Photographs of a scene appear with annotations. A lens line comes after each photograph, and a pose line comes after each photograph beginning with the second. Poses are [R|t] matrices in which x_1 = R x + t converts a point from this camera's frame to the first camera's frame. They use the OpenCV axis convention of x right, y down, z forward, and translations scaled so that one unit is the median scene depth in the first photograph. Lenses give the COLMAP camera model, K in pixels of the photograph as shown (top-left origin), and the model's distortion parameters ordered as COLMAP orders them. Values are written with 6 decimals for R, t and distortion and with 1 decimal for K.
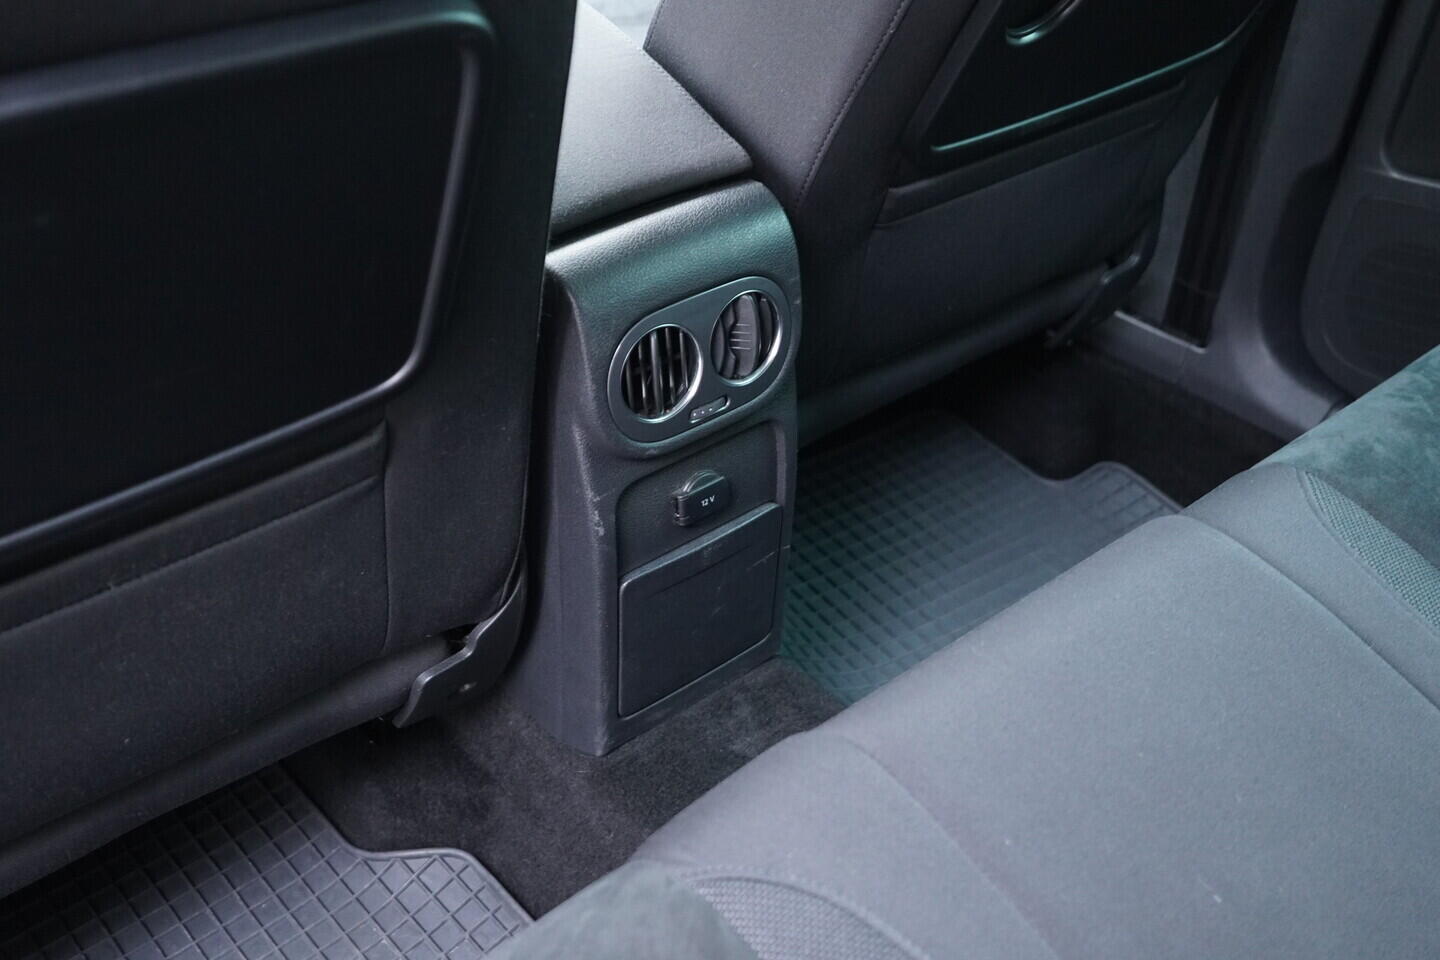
lens RADIAL K [[1474.0, 0, 726.0], [0, 1474.0, 480.3], [0, 0, 1]] dist [0.002684, 0.000000]
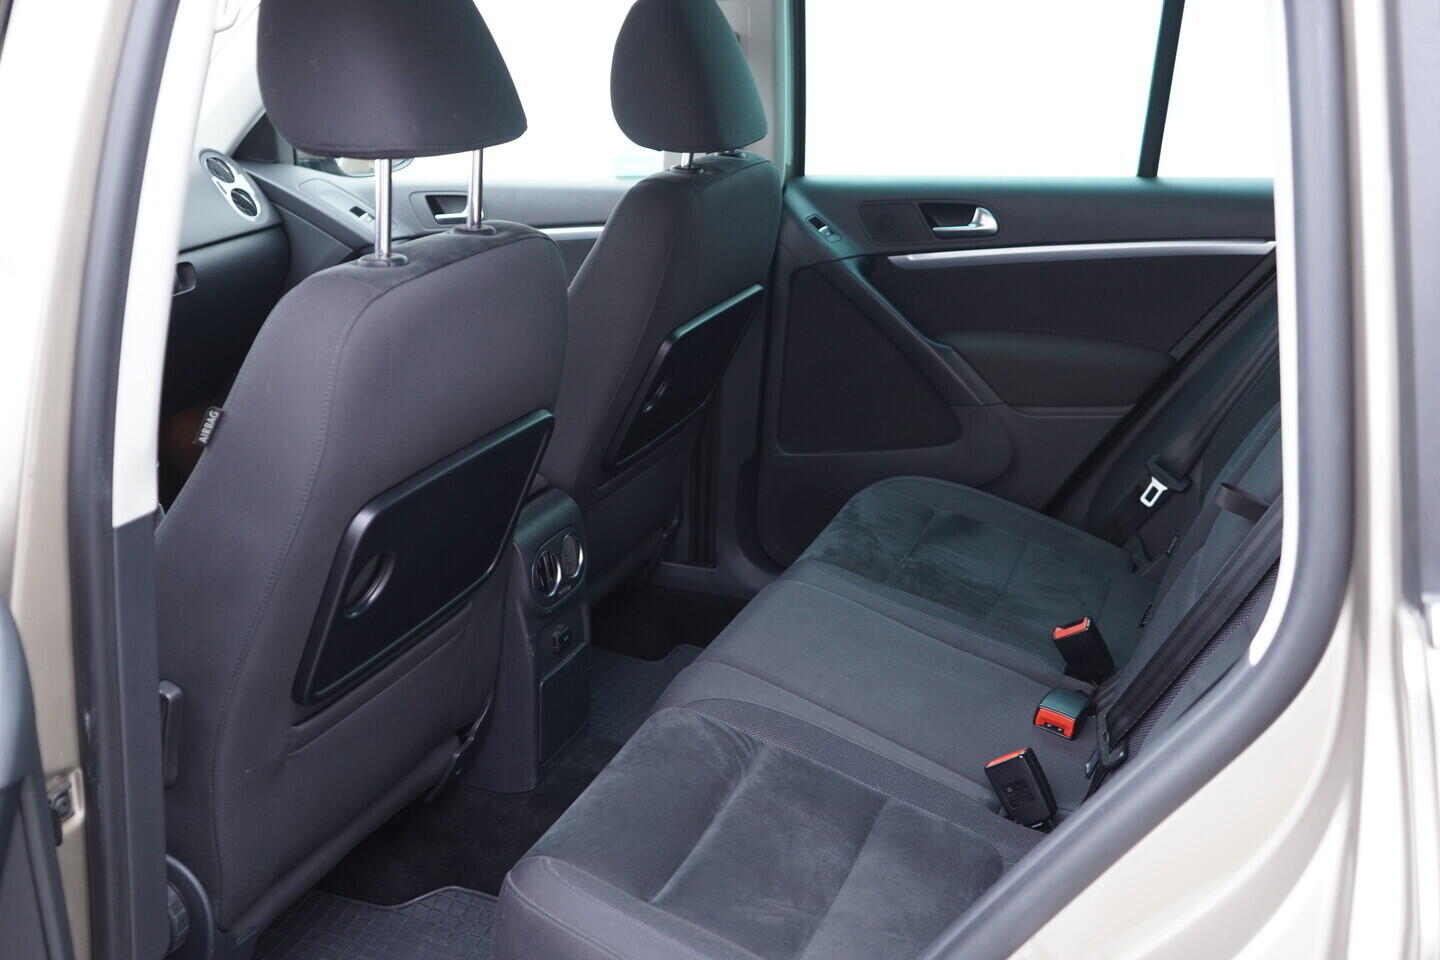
lens RADIAL K [[1474.0, 0, 716.7], [0, 1474.0, 470.2], [0, 0, 1]] dist [0.002684, 0.000000]
pose [[0.890025, -0.170691, 0.422752, -0.661738], [0.282731, 0.934077, -0.218092, 0.306367], [-0.357656, 0.313633, 0.879612, -0.984350]]
